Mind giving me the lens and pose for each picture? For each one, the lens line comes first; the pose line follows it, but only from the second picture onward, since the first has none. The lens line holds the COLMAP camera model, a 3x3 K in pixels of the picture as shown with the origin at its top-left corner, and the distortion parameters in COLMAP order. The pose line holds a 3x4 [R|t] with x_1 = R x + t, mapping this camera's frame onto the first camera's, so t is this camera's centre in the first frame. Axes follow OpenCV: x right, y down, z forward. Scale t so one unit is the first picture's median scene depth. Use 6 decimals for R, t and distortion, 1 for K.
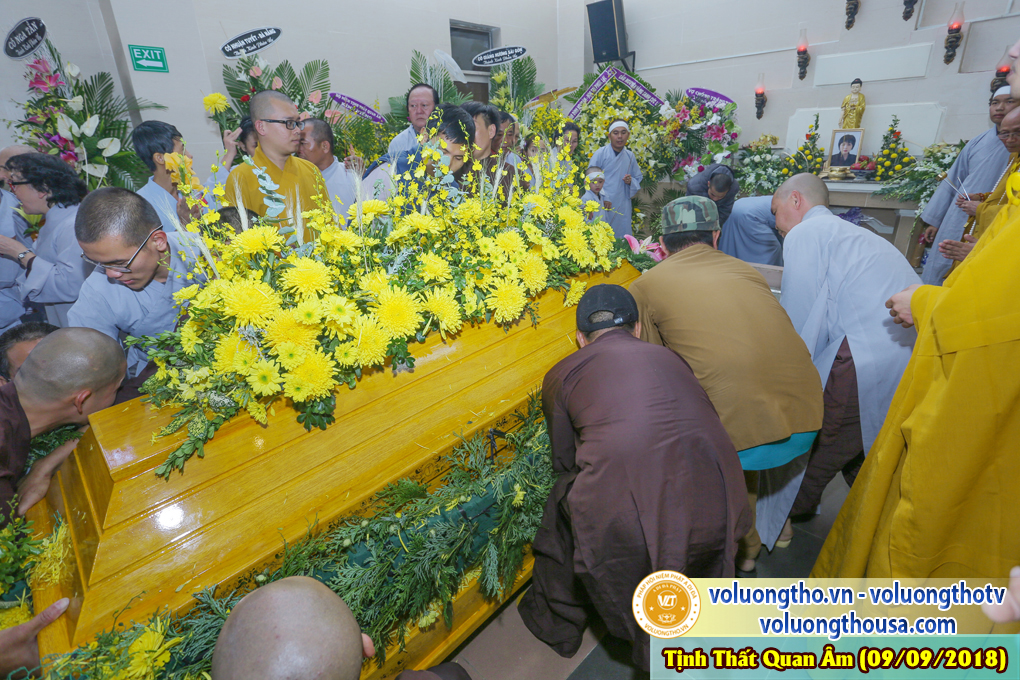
lens RADIAL K [[495.1, 0, 508.8], [0, 495.1, 334.5], [0, 0, 1]] dist [-0.059166, 0.023016]
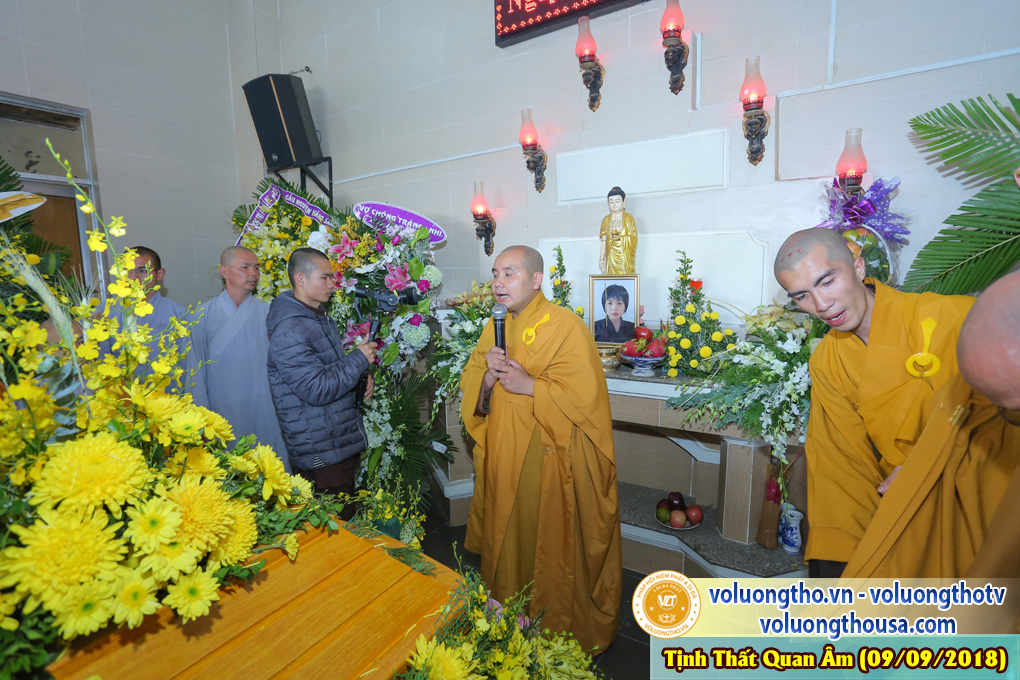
lens RADIAL K [[496.3, 0, 507.7], [0, 496.3, 337.8], [0, 0, 1]] dist [-0.073081, 0.027445]
pose [[0.977833, -0.011812, 0.209054, 0.454584], [0.062020, 0.969945, -0.235289, -0.228690], [-0.199992, 0.243039, 0.949176, 0.499799]]
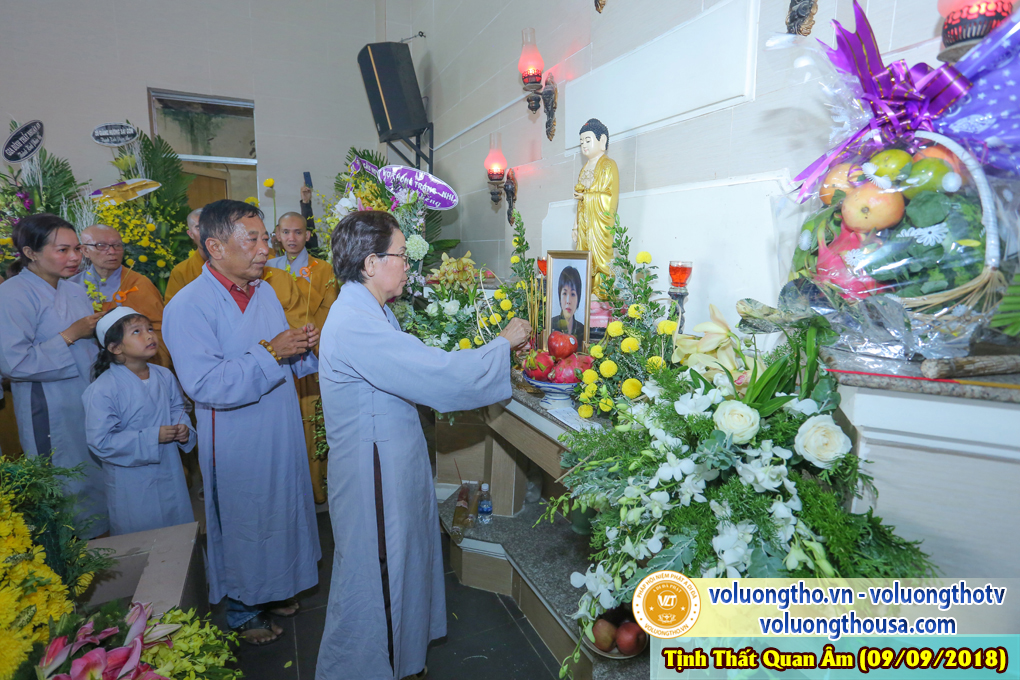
lens RADIAL K [[496.8, 0, 507.7], [0, 496.8, 337.4], [0, 0, 1]] dist [-0.069140, 0.025586]
pose [[0.947390, 0.102007, -0.303393, 0.738080], [-0.158197, 0.973221, -0.166777, -0.282371], [0.278256, 0.205999, 0.938157, 0.622970]]
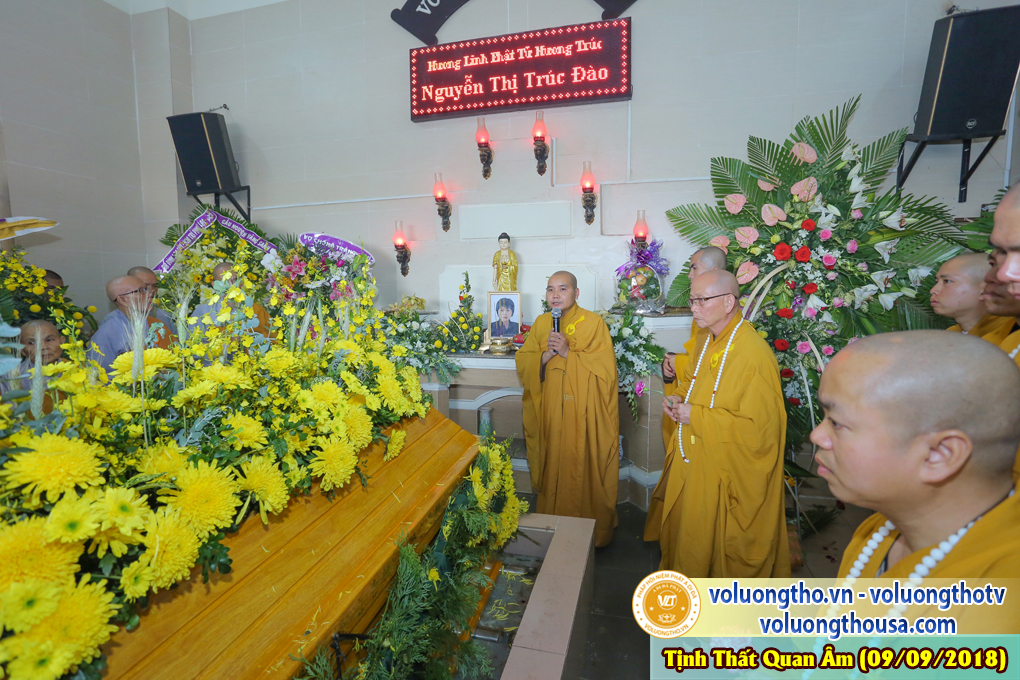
lens RADIAL K [[495.1, 0, 508.8], [0, 495.1, 334.5], [0, 0, 1]] dist [-0.059166, 0.023016]
pose [[0.859666, -0.017167, 0.510569, 0.282540], [0.160479, 0.957916, -0.237997, -0.157359], [-0.484996, 0.286534, 0.826243, 0.327841]]
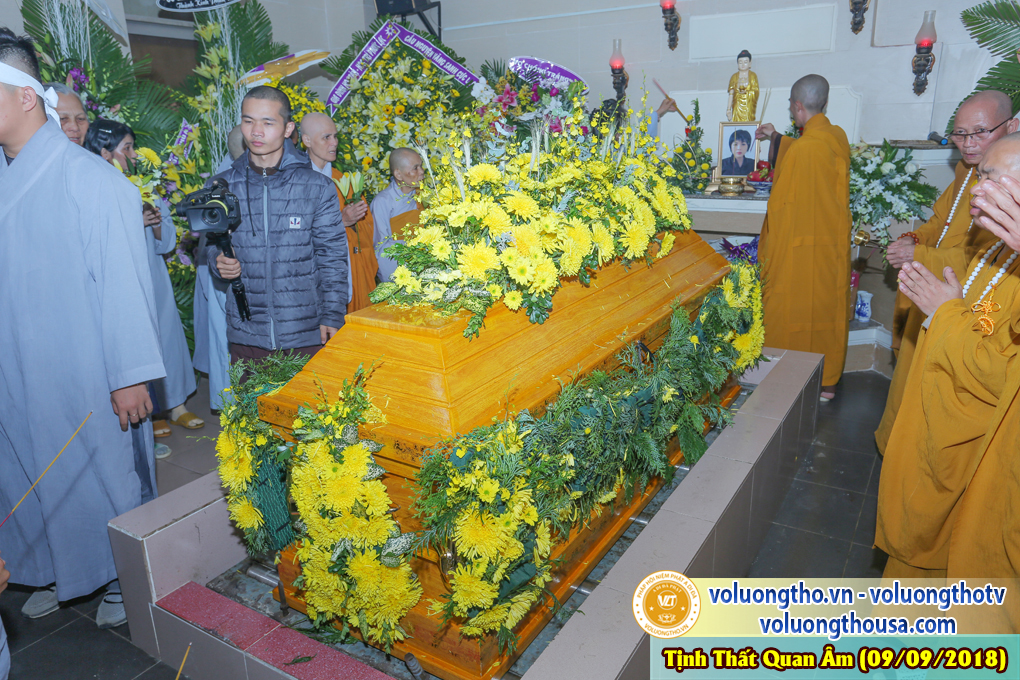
lens RADIAL K [[727.8, 0, 505.4], [0, 727.8, 340.1], [0, 0, 1]] dist [-0.048889, 0.068223]
pose [[0.969511, -0.055913, 0.238585, 0.117835], [0.076966, 0.993831, -0.079850, -0.061907], [-0.232649, 0.095778, 0.967833, 0.111891]]
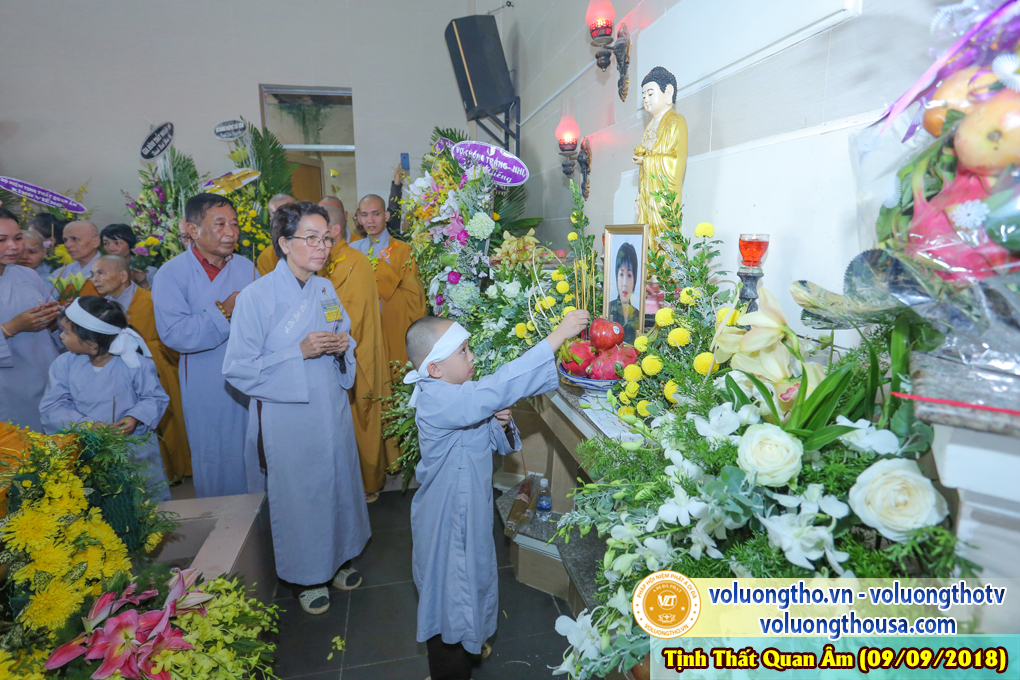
lens RADIAL K [[496.3, 0, 507.7], [0, 496.3, 337.8], [0, 0, 1]] dist [-0.073081, 0.027445]
pose [[0.853055, 0.137588, -0.503355, 0.765164], [-0.209228, 0.973864, -0.088390, -0.298267], [0.478038, 0.180718, 0.859547, 0.670506]]
